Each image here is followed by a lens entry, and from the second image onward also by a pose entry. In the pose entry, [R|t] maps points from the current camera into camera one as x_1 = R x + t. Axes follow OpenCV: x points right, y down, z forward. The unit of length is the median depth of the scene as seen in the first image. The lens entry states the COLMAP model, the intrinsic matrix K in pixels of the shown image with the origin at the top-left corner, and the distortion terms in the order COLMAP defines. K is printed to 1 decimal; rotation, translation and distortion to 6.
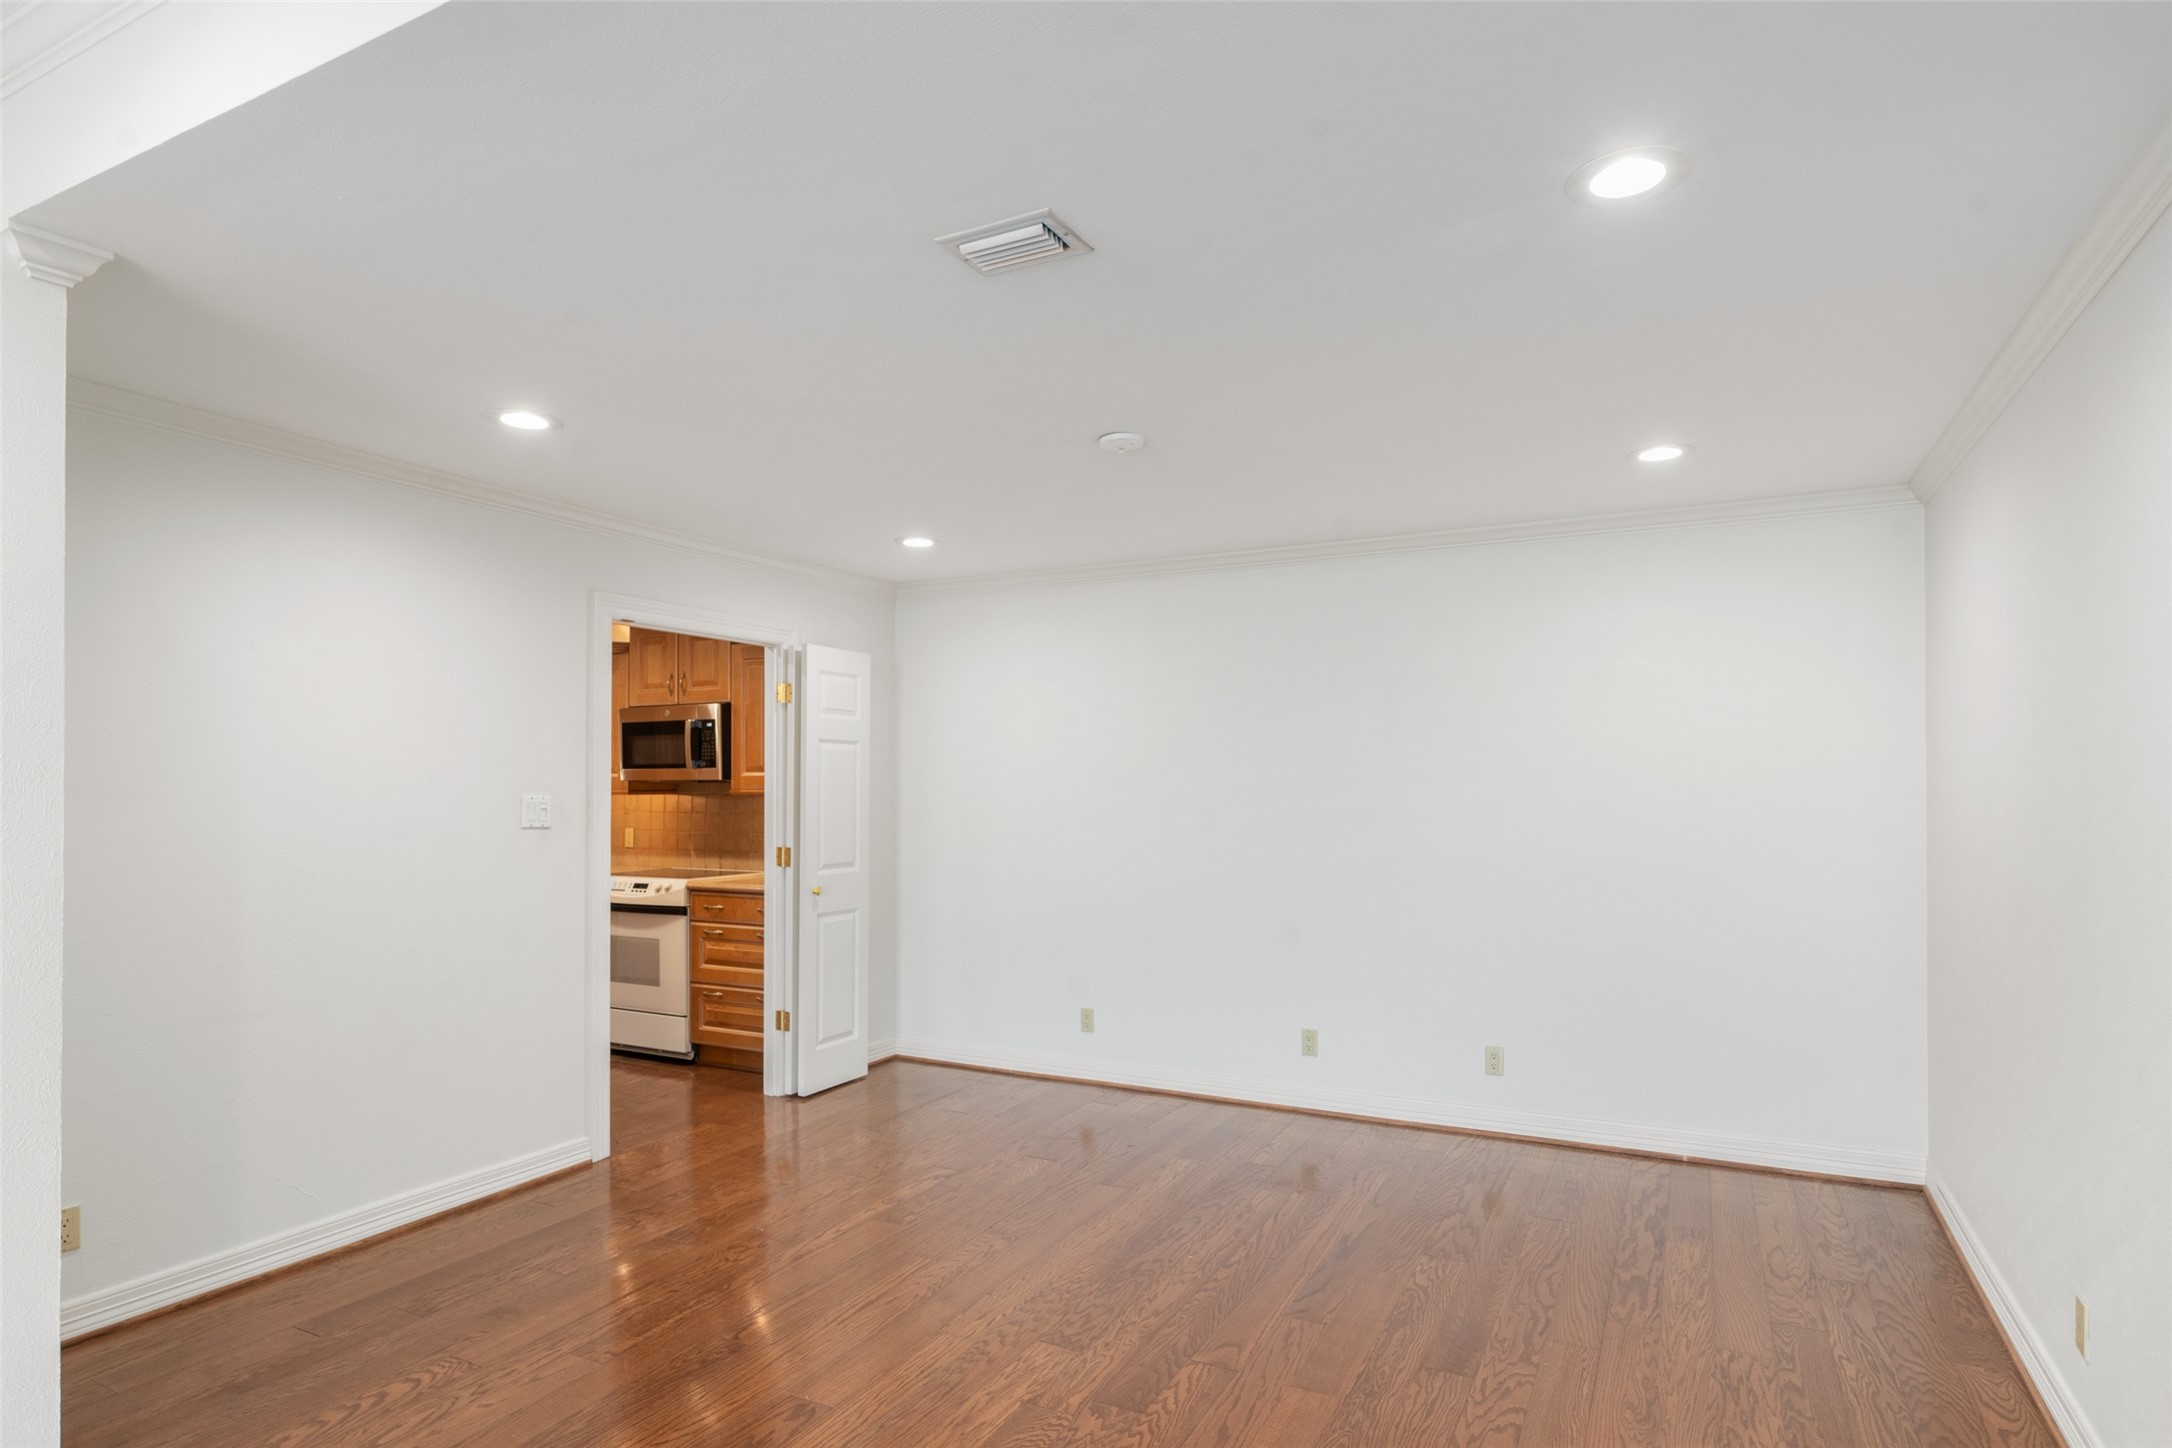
lens RADIAL K [[1155.1, 0, 1097.8], [0, 1155.1, 756.7], [0, 0, 1]] dist [-0.005592, 0.002384]
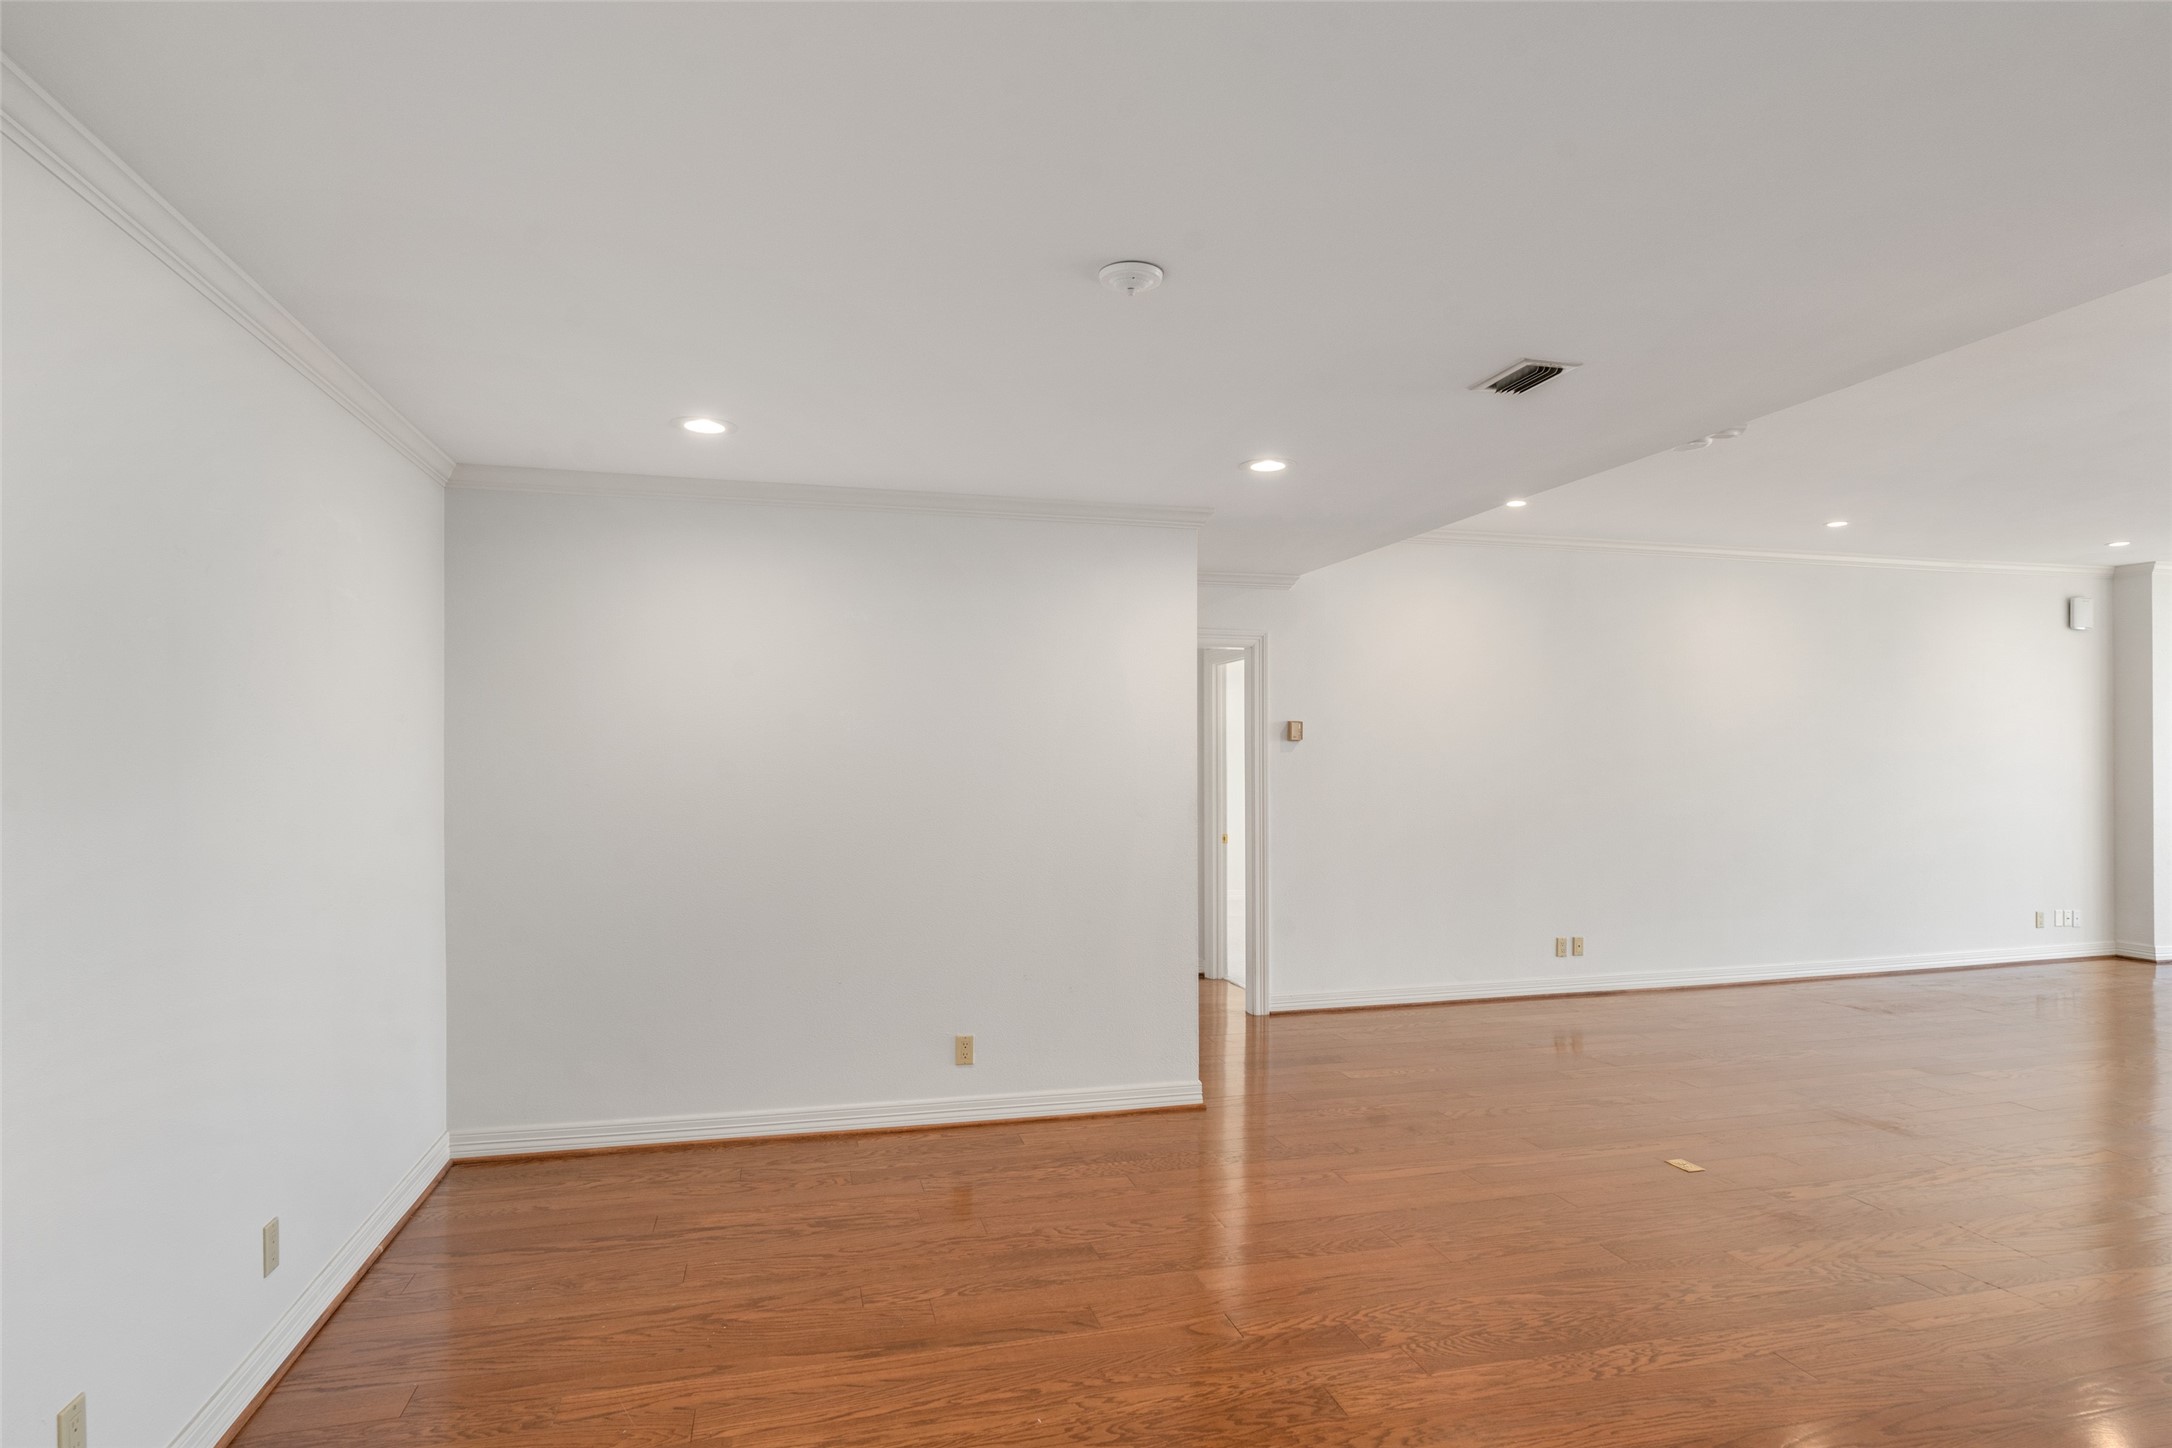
lens RADIAL K [[1155.1, 0, 1095.9], [0, 1155.1, 748.7], [0, 0, 1]] dist [-0.005592, 0.002384]
pose [[-0.673710, 0.009227, 0.738938, -0.304605], [-0.017763, 0.999431, -0.028674, 0.023628], [-0.738782, -0.032444, -0.673163, 0.942863]]
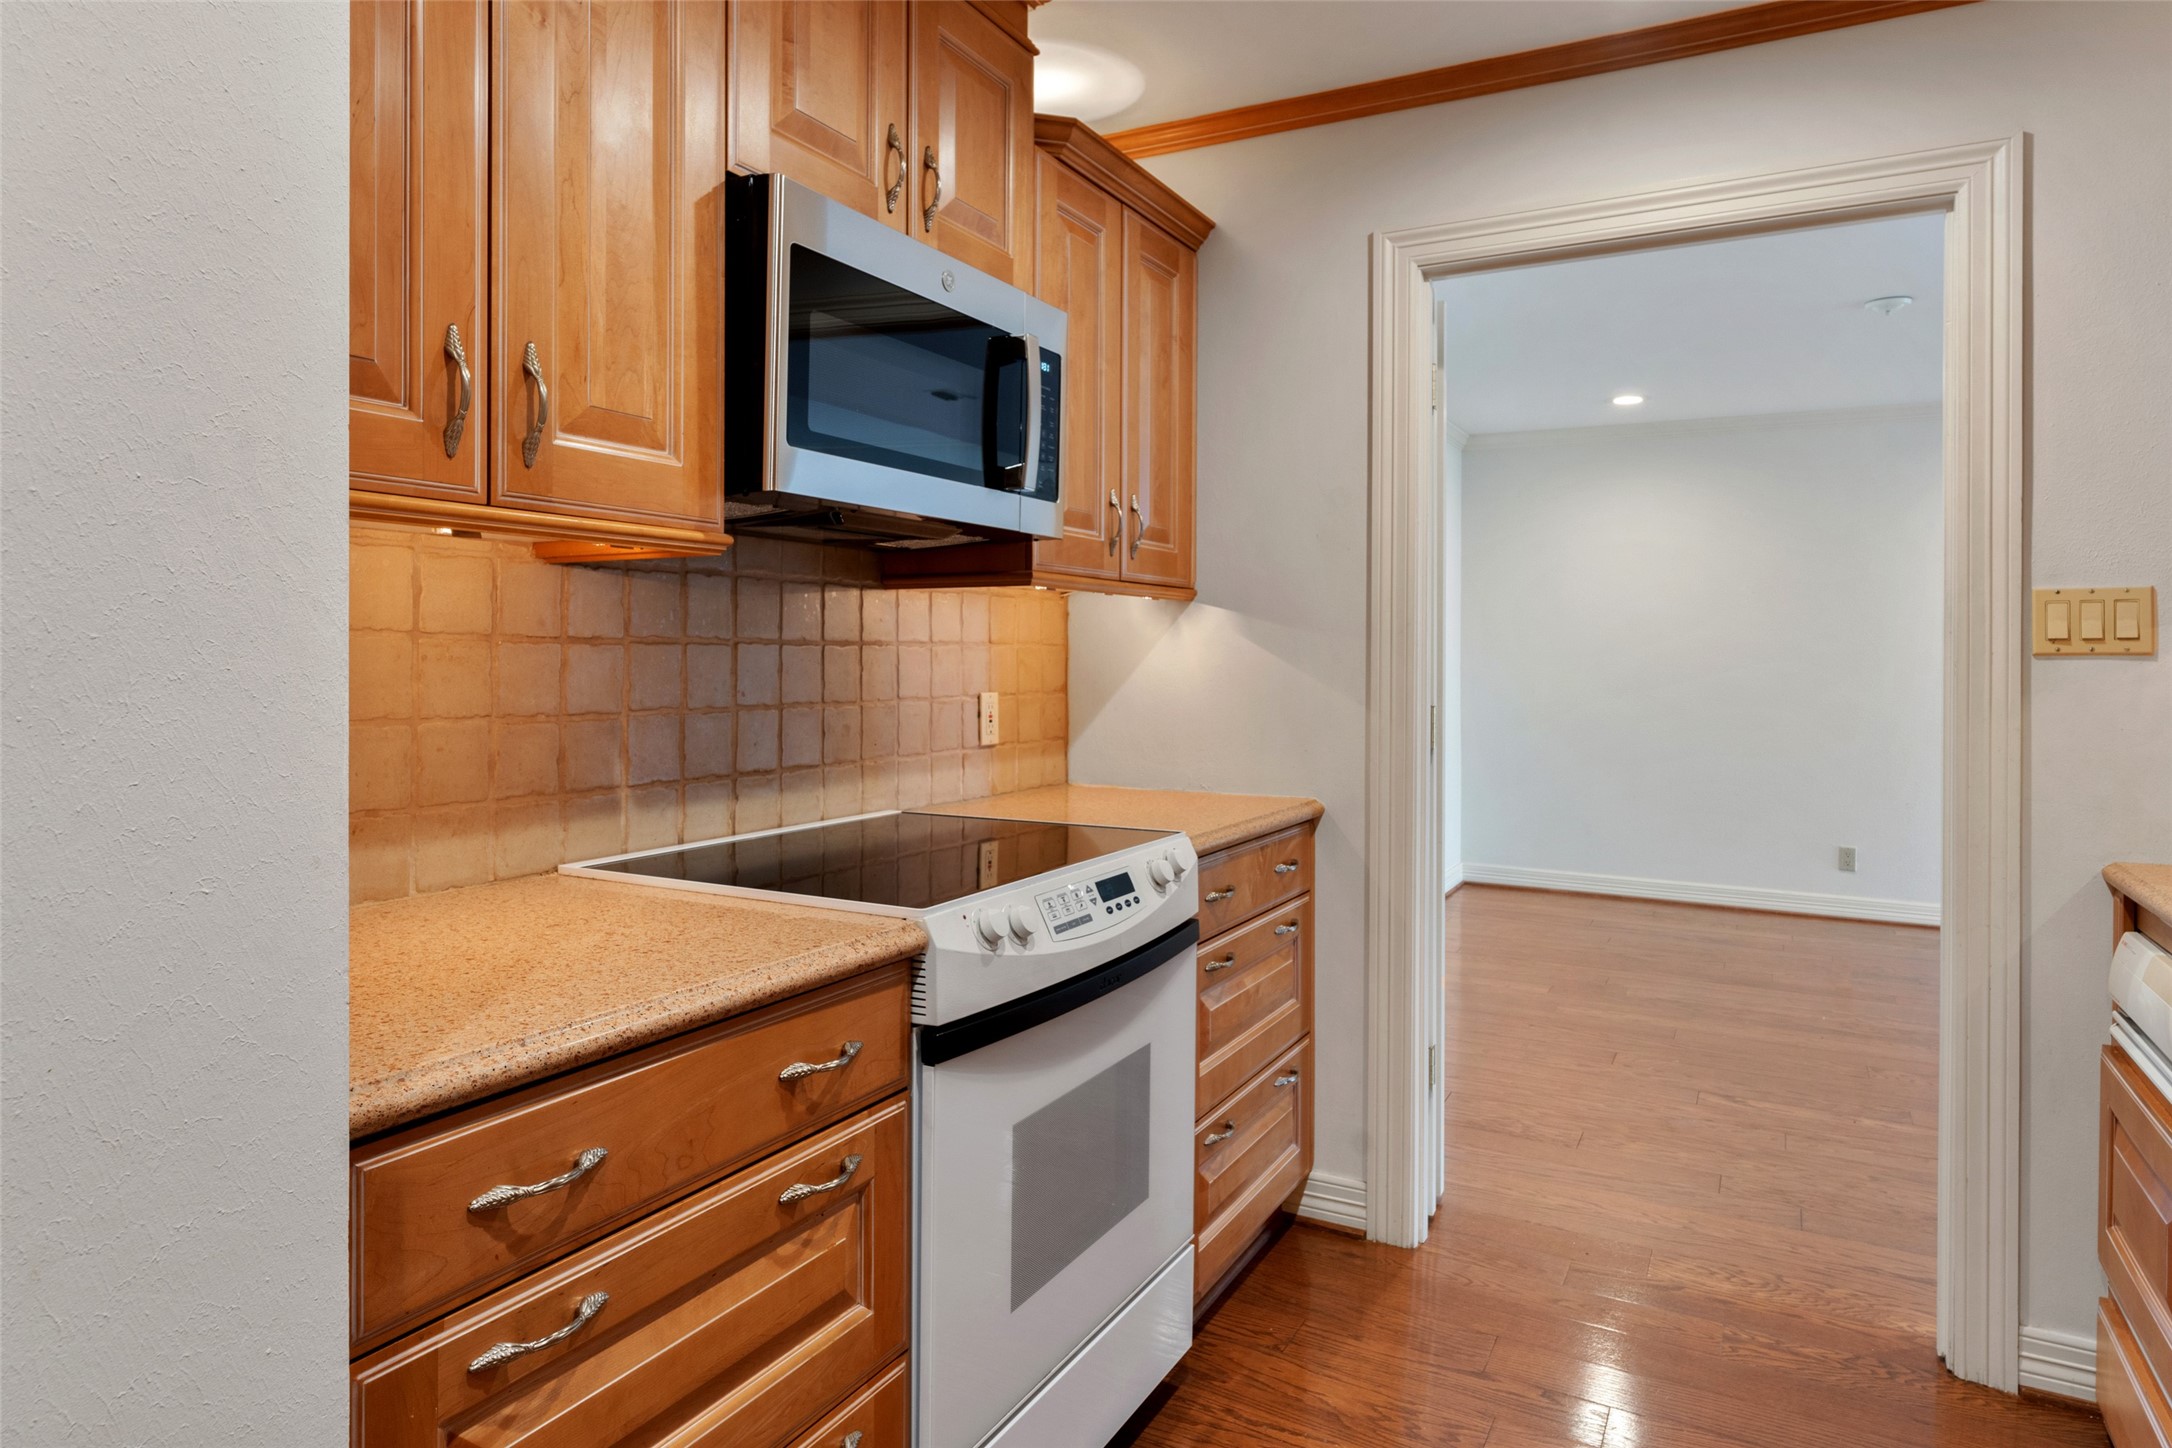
lens RADIAL K [[1284.5, 0, 1104.3], [0, 1284.5, 659.2], [0, 0, 1]] dist [-0.002909, -0.001809]
pose [[-0.001285, -0.000899, 0.999999, -0.808893], [-0.029343, 0.999569, 0.000861, 0.062412], [-0.999569, -0.029342, -0.001311, 1.129989]]
